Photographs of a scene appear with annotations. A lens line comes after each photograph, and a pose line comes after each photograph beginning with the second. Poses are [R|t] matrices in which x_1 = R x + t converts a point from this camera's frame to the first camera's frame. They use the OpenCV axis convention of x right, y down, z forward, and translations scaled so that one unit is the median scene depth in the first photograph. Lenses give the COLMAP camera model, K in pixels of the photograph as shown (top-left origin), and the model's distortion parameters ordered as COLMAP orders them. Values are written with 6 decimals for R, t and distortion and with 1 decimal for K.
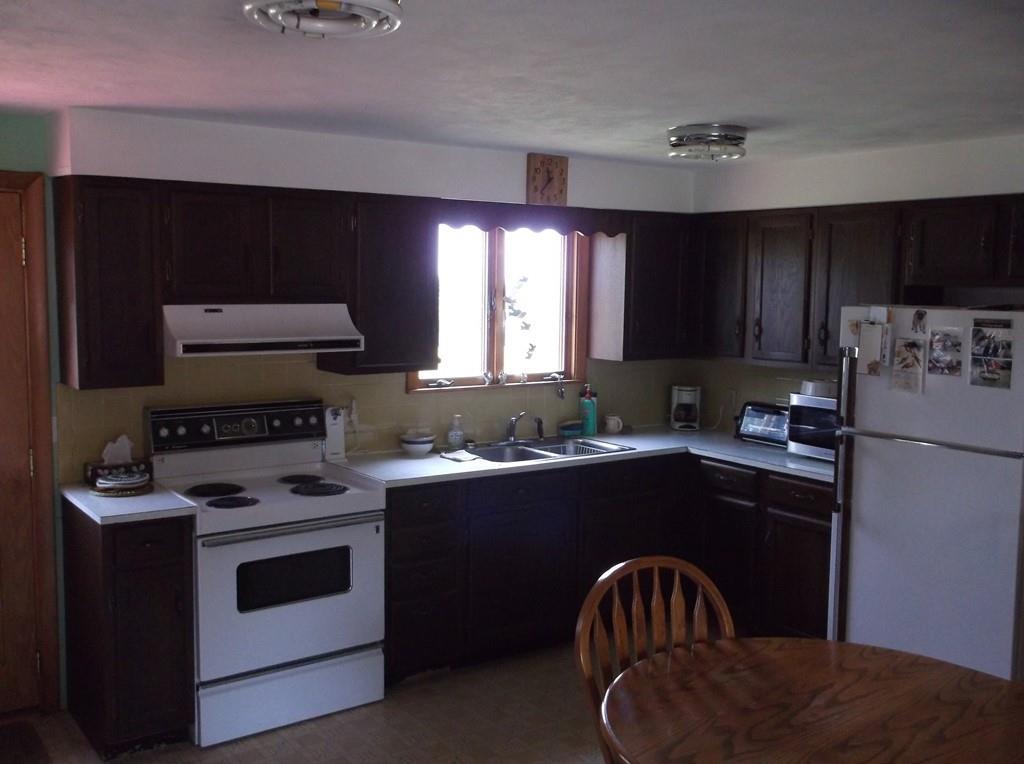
lens RADIAL K [[1025.8, 0, 512.3], [0, 1025.8, 380.7], [0, 0, 1]] dist [0.003987, 0.000000]
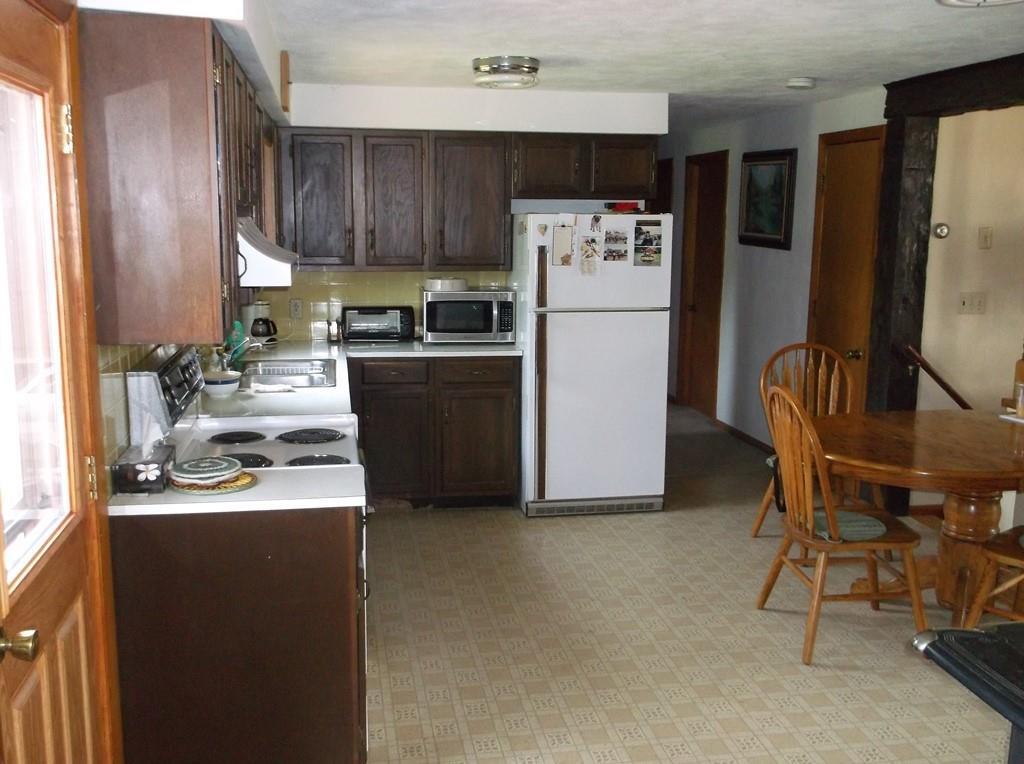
lens RADIAL K [[1025.8, 0, 510.9], [0, 1025.8, 383.8], [0, 0, 1]] dist [0.003987, 0.000000]
pose [[0.444975, -0.153392, 0.882308, -0.937370], [0.087473, 0.987955, 0.127644, -0.031763], [-0.891261, 0.020380, 0.453033, 0.493513]]
